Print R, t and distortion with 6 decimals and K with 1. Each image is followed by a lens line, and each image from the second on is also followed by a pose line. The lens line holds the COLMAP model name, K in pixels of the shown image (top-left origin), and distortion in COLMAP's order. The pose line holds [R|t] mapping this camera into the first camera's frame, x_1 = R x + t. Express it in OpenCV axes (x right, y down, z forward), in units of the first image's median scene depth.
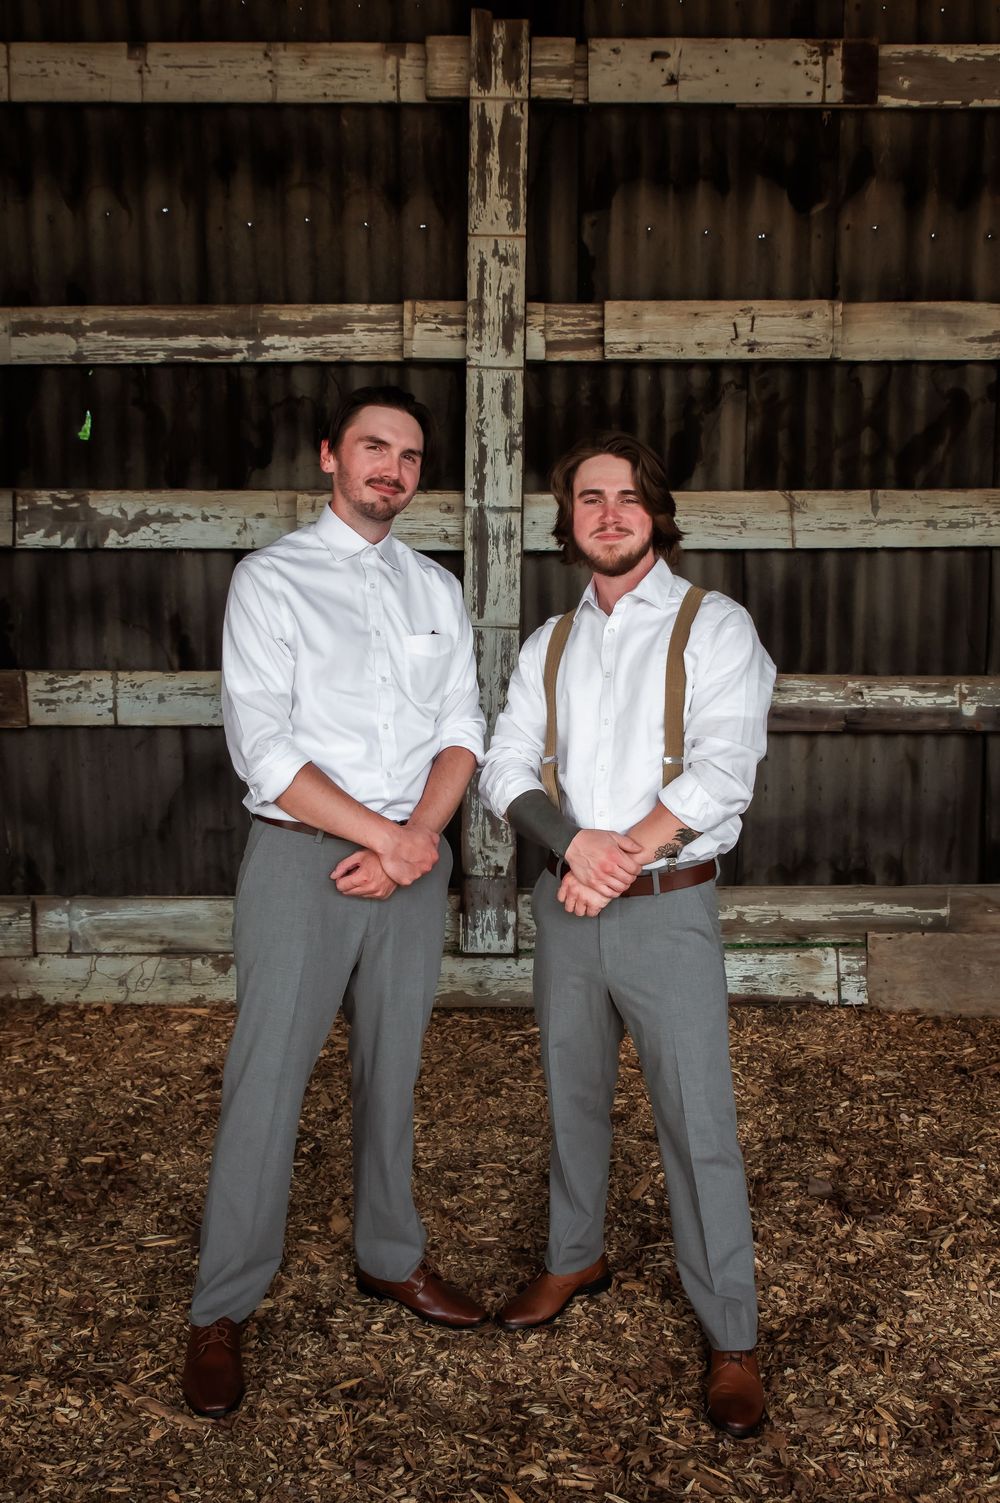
lens RADIAL K [[1314.6, 0, 513.4], [0, 1314.6, 772.0], [0, 0, 1]] dist [-0.109385, 0.115785]
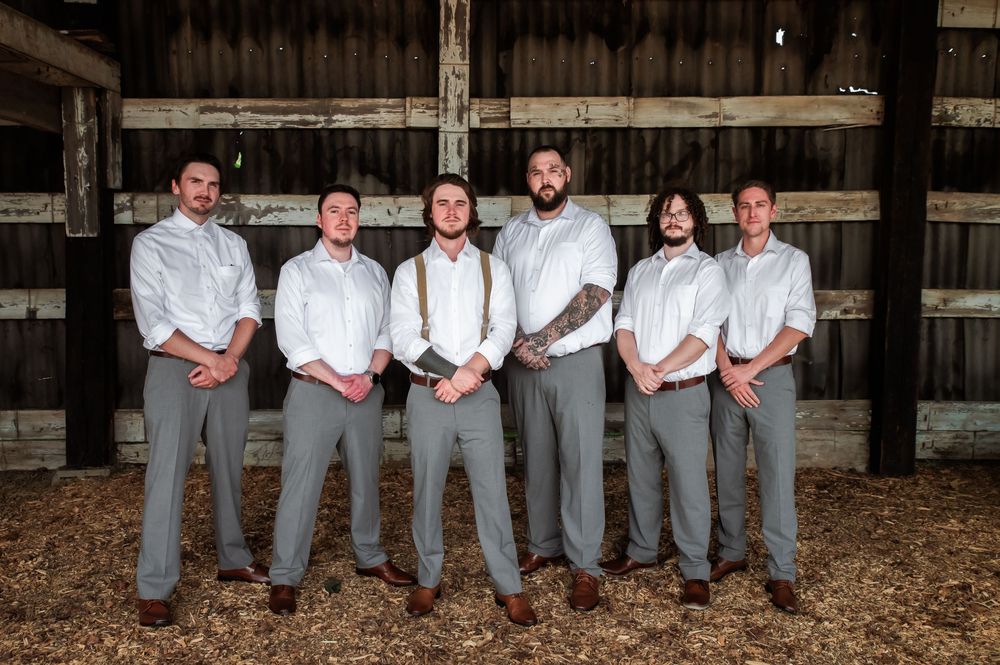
lens RADIAL K [[835.1, 0, 490.6], [0, 835.1, 330.2], [0, 0, 1]] dist [-0.091009, 0.128812]
pose [[0.999754, -0.002392, 0.022041, 0.012808], [0.003152, 0.999400, -0.034485, 0.025105], [-0.021946, 0.034546, 0.999162, -0.217293]]
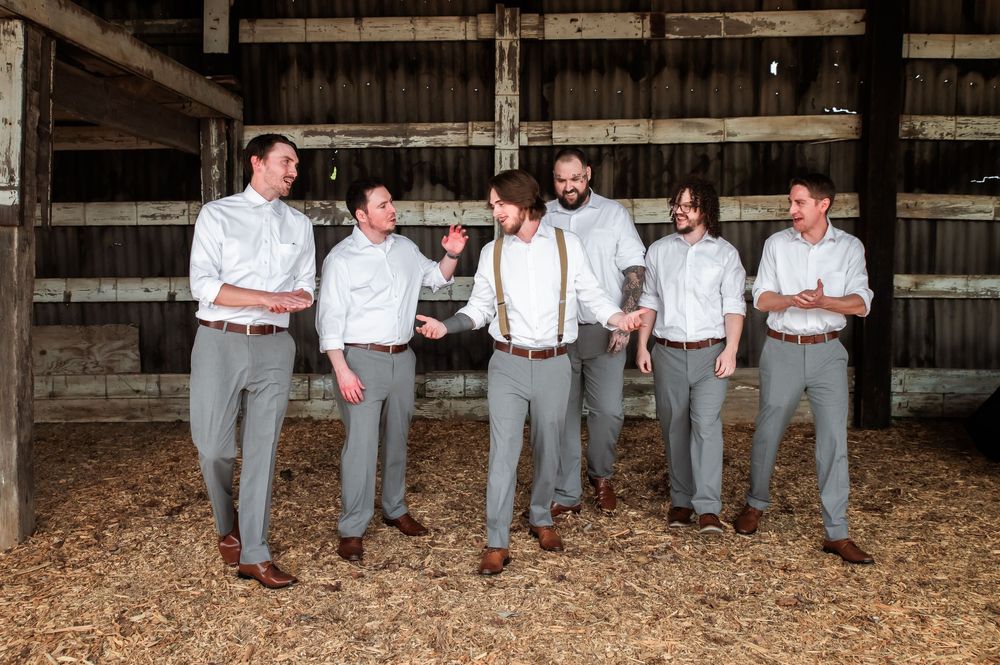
lens RADIAL K [[854.4, 0, 501.5], [0, 854.4, 333.7], [0, 0, 1]] dist [-0.086678, 0.121935]
pose [[0.999632, -0.004687, -0.026729, 0.016588], [0.003387, 0.998820, -0.048451, 0.103401], [0.026925, 0.048342, 0.998468, -0.541294]]
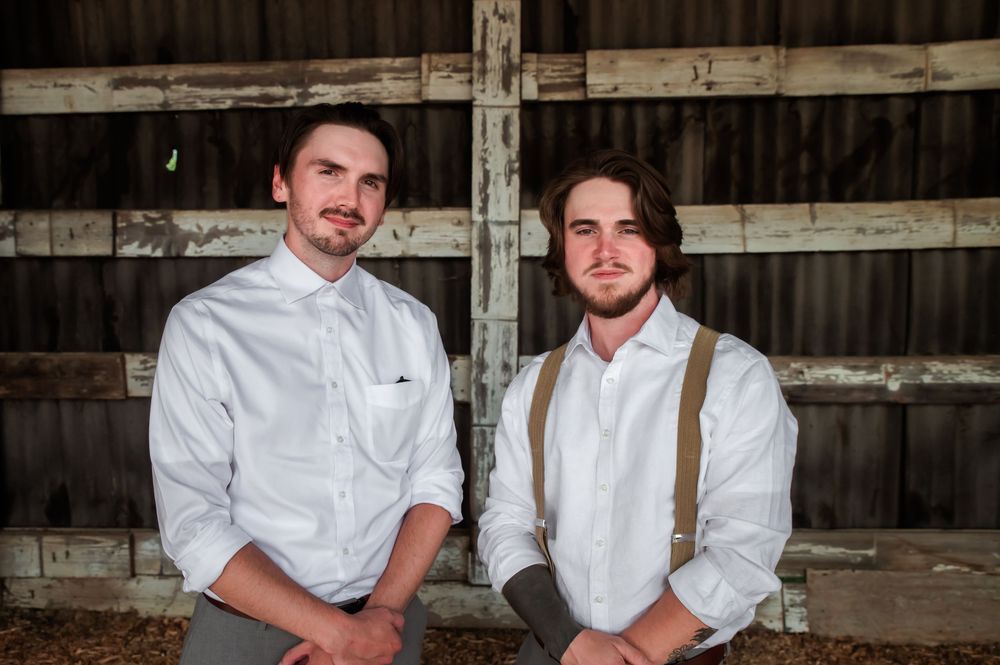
lens RADIAL K [[801.3, 0, 471.9], [0, 801.3, 346.0], [0, 0, 1]] dist [-0.105722, 0.105760]
pose [[0.997801, -0.000529, -0.066277, 0.012158], [-0.001570, 0.999499, -0.031608, -0.062896], [0.066261, 0.031642, 0.997300, 0.262884]]
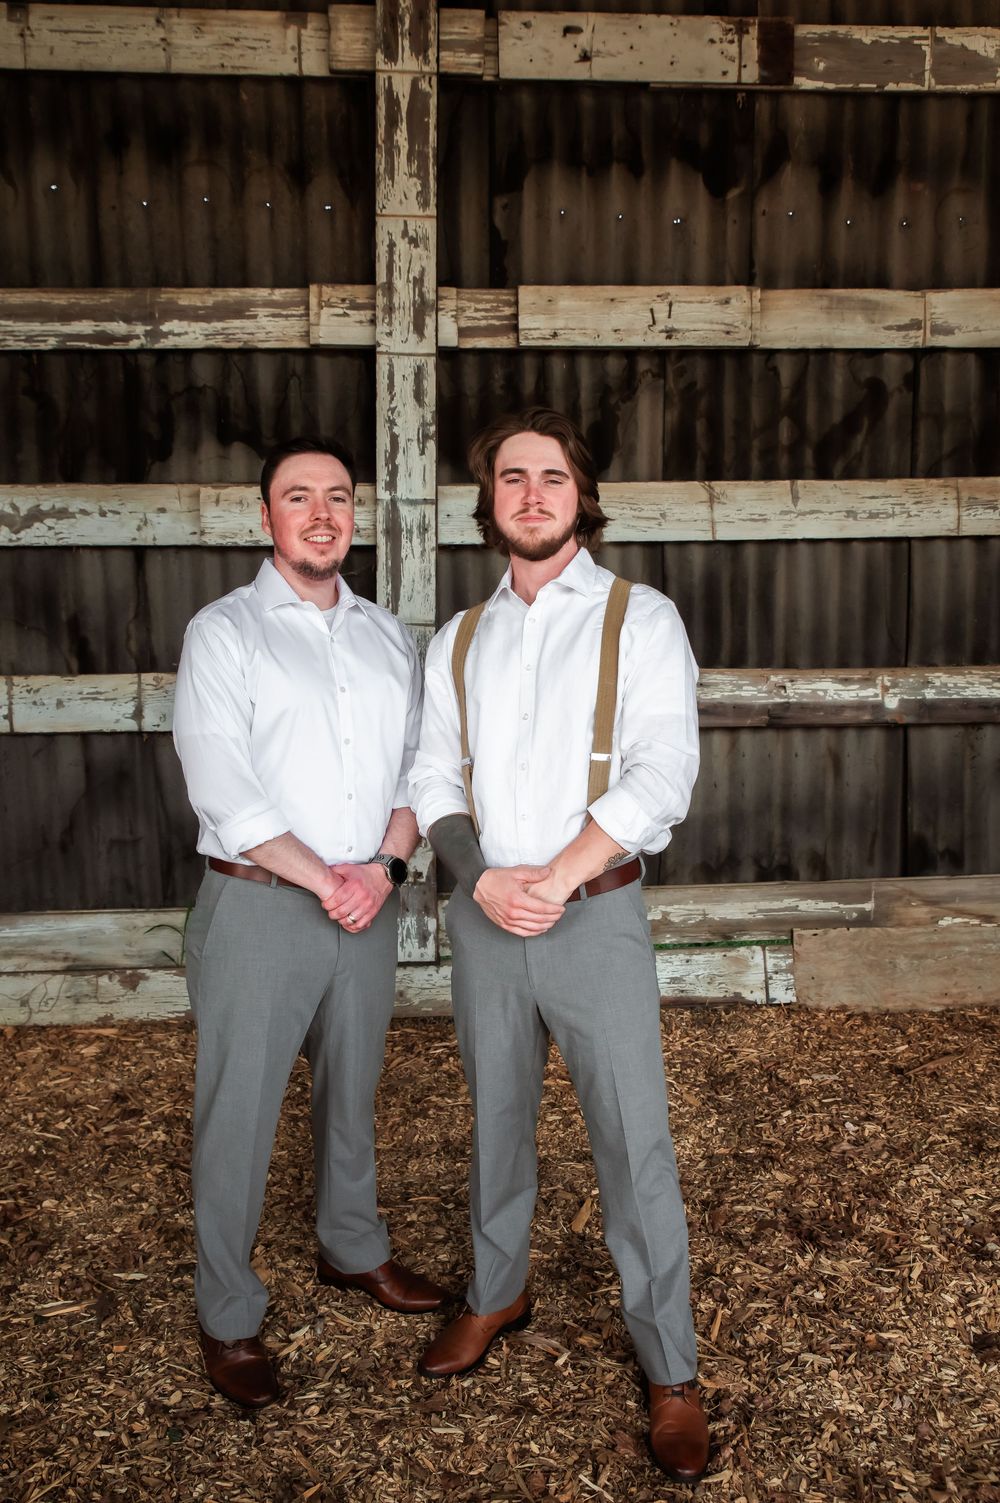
lens RADIAL K [[1229.0, 0, 493.0], [0, 1229.0, 765.3], [0, 0, 1]] dist [-0.106799, 0.111621]
pose [[0.997553, -0.018714, 0.067360, -0.015872], [0.018607, 0.999824, 0.002225, -0.007747], [-0.067390, -0.000966, 0.997726, 0.098782]]
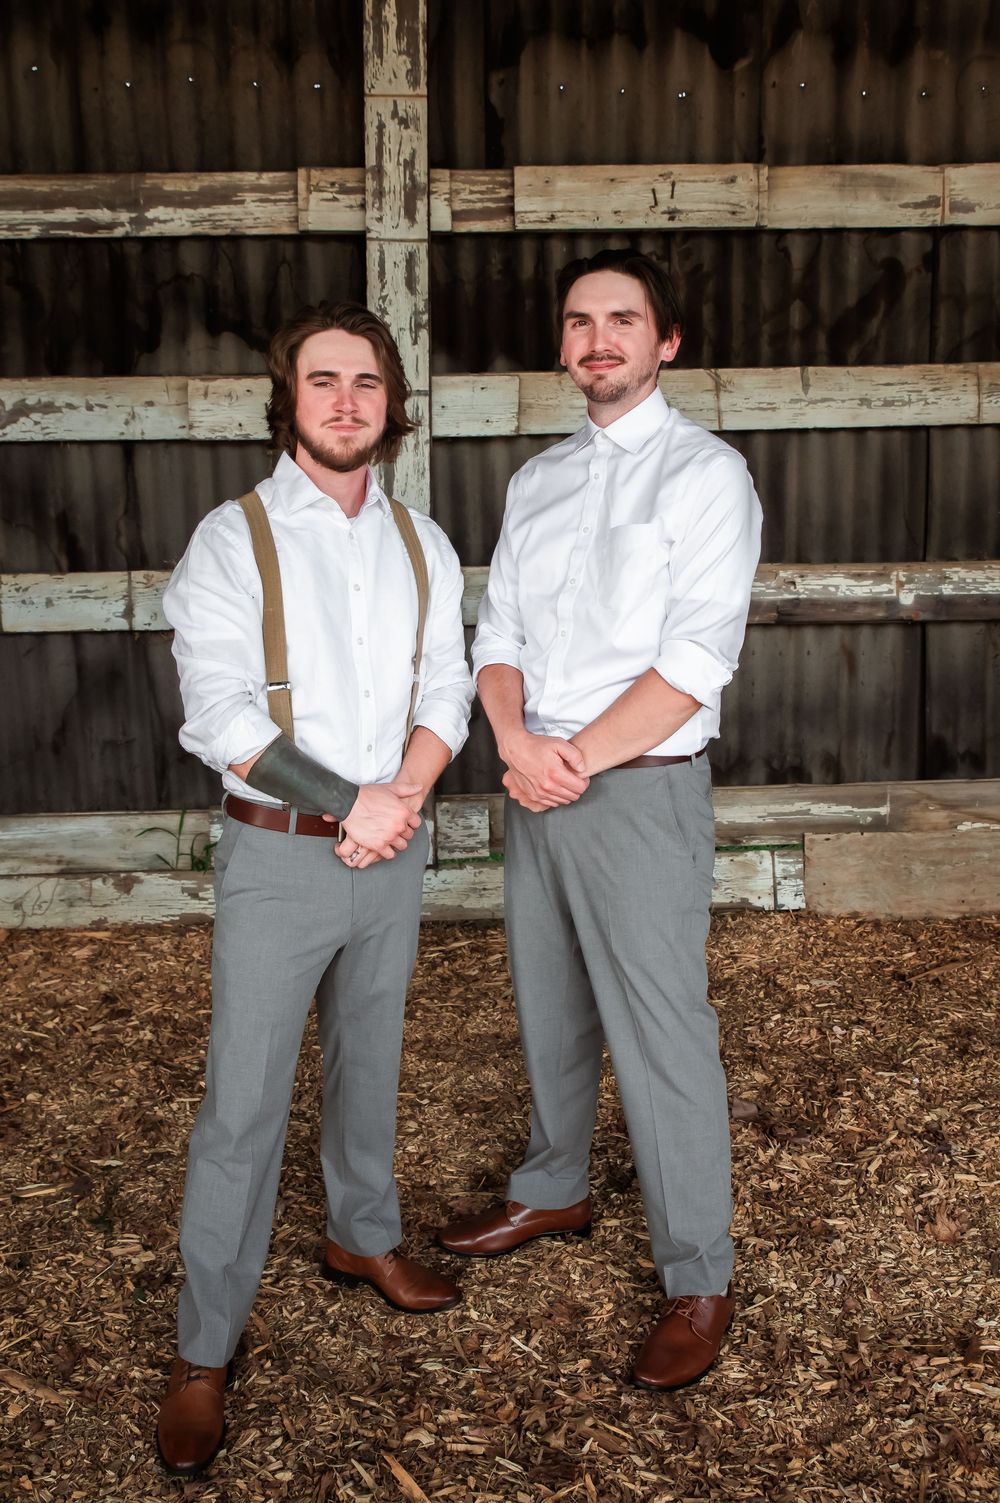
lens RADIAL K [[1351.7, 0, 530.3], [0, 1351.7, 716.4], [0, 0, 1]] dist [-0.108633, 0.114826]
pose [[0.998827, -0.021487, 0.043395, 0.031646], [0.019710, 0.998966, 0.040974, -0.007424], [-0.044230, -0.040071, 0.998217, 0.029594]]
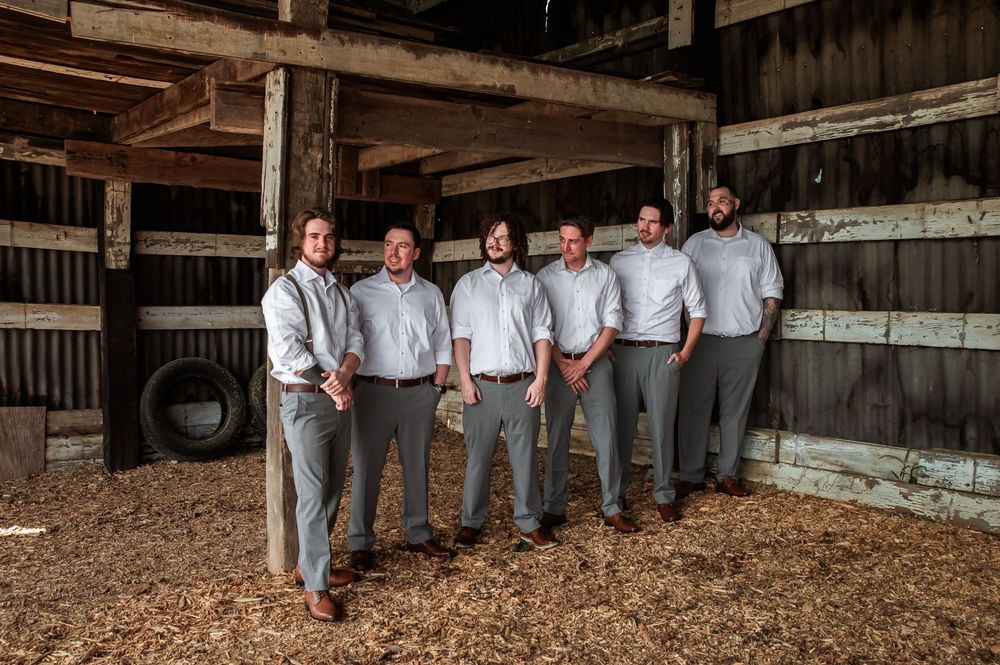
lens RADIAL K [[868.9, 0, 534.7], [0, 868.9, 371.0], [0, 0, 1]] dist [-0.090908, 0.114869]
pose [[0.626107, 0.065807, -0.776955, 0.380479], [-0.081638, 0.996488, 0.018613, 0.016951], [0.775452, 0.051775, 0.629281, -0.053557]]
